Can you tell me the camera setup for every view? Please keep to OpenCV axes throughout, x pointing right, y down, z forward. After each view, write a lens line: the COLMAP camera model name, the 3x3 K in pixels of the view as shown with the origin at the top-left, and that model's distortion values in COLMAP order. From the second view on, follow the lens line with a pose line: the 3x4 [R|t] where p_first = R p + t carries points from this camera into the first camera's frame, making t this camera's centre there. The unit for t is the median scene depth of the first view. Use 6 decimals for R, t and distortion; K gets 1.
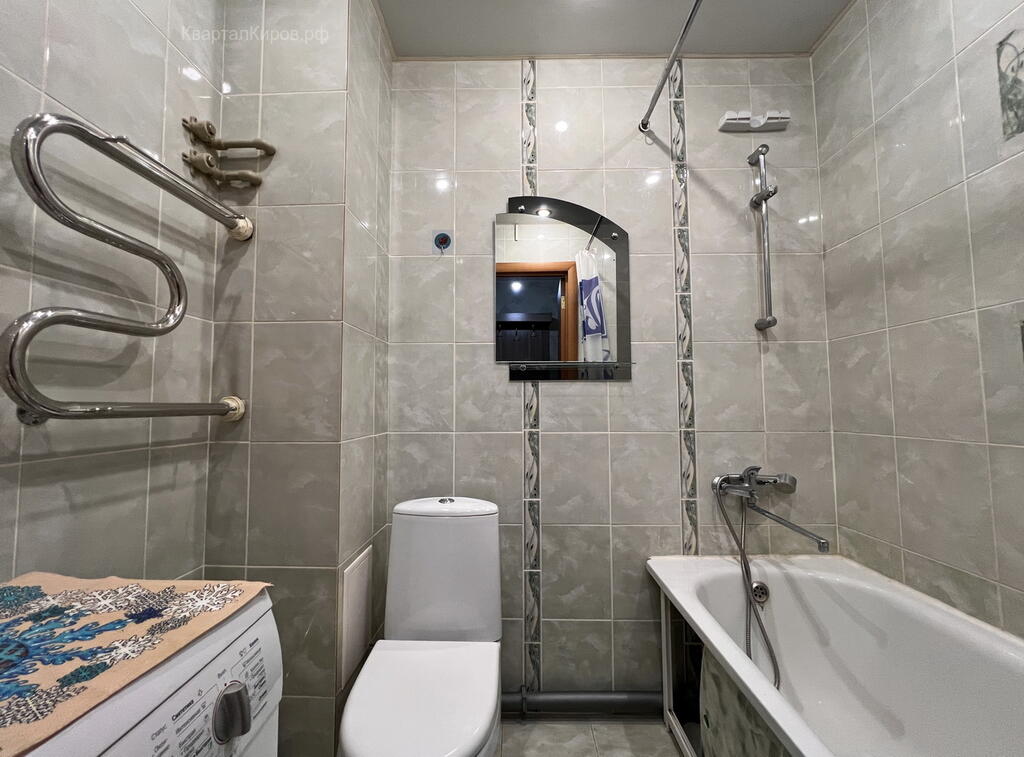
lens RADIAL K [[415.8, 0, 507.6], [0, 415.8, 385.1], [0, 0, 1]] dist [-0.004121, 0.000927]
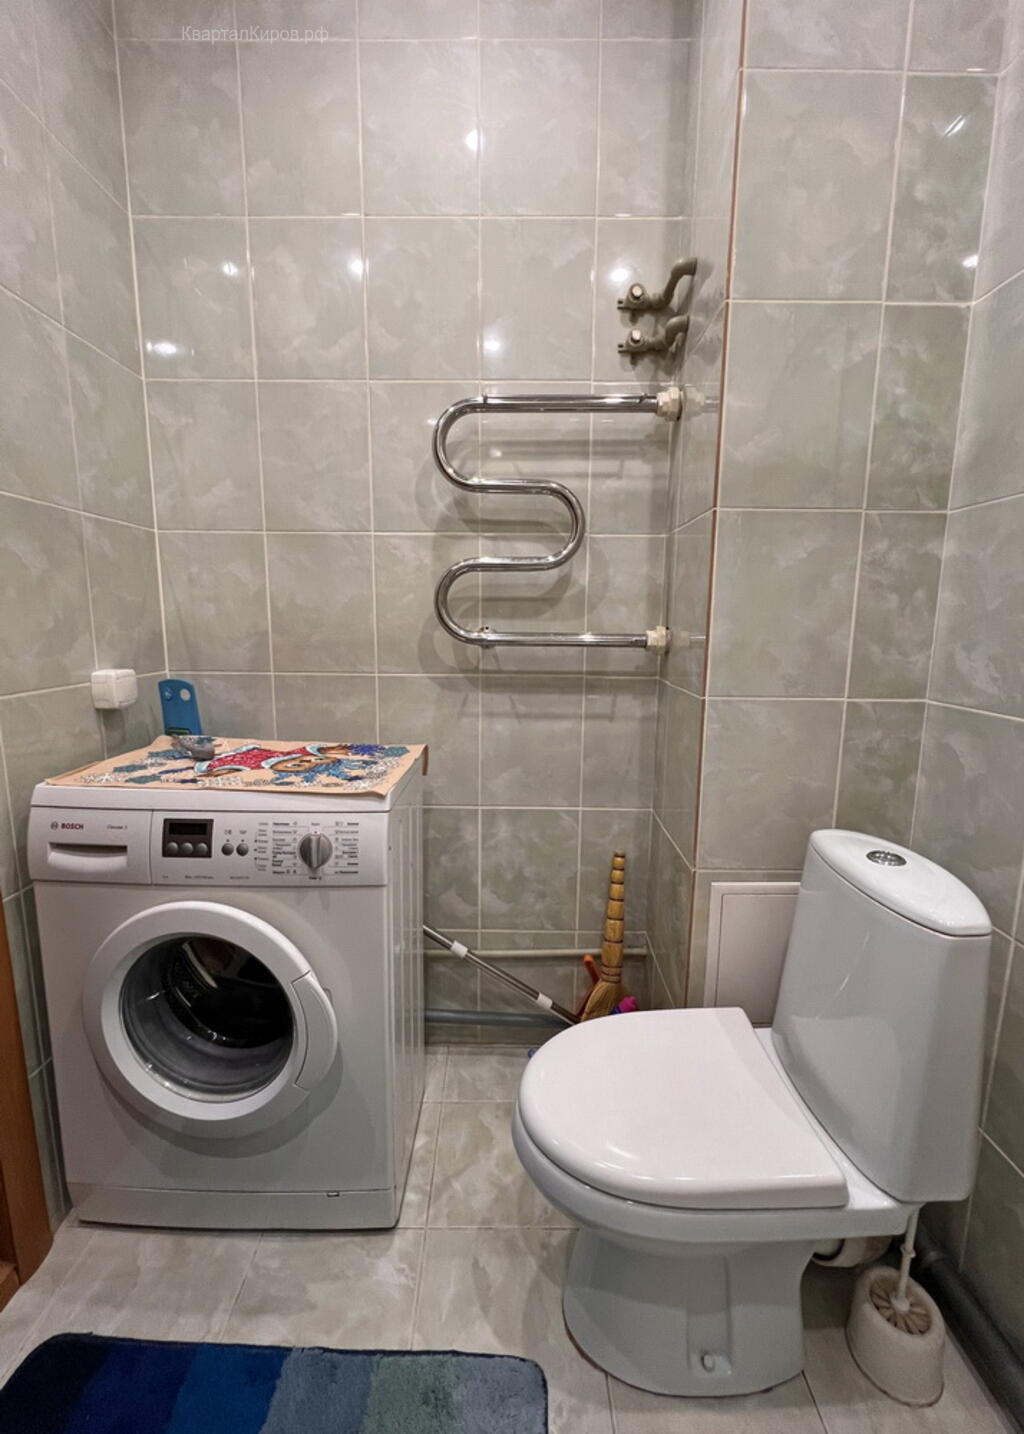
lens RADIAL K [[594.1, 0, 503.7], [0, 594.1, 720.4], [0, 0, 1]] dist [-0.003689, 0.000676]
pose [[0.033435, 0.170472, -0.984795, 0.577489], [0.035403, 0.984526, 0.171628, -0.002167], [0.998814, -0.040603, 0.026882, 0.697394]]
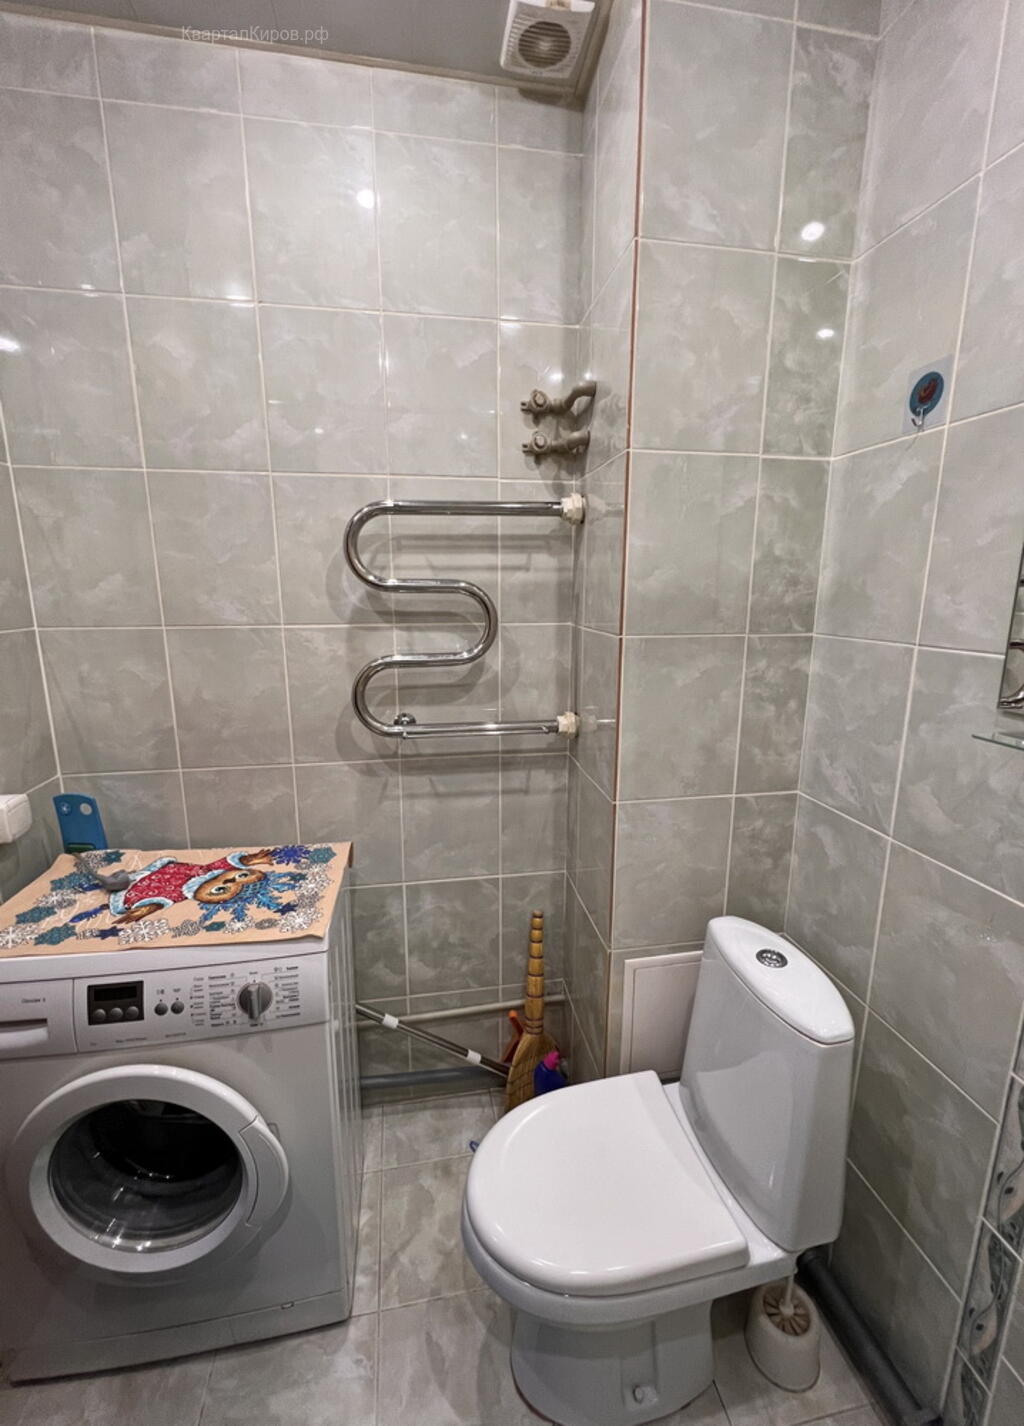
lens RADIAL K [[590.8, 0, 500.4], [0, 590.8, 719.8], [0, 0, 1]] dist [-0.003689, 0.000676]
pose [[0.204337, 0.209990, -0.956112, 0.564753], [0.042538, 0.973893, 0.222986, -0.265179], [0.977976, -0.086236, 0.190070, 0.660644]]
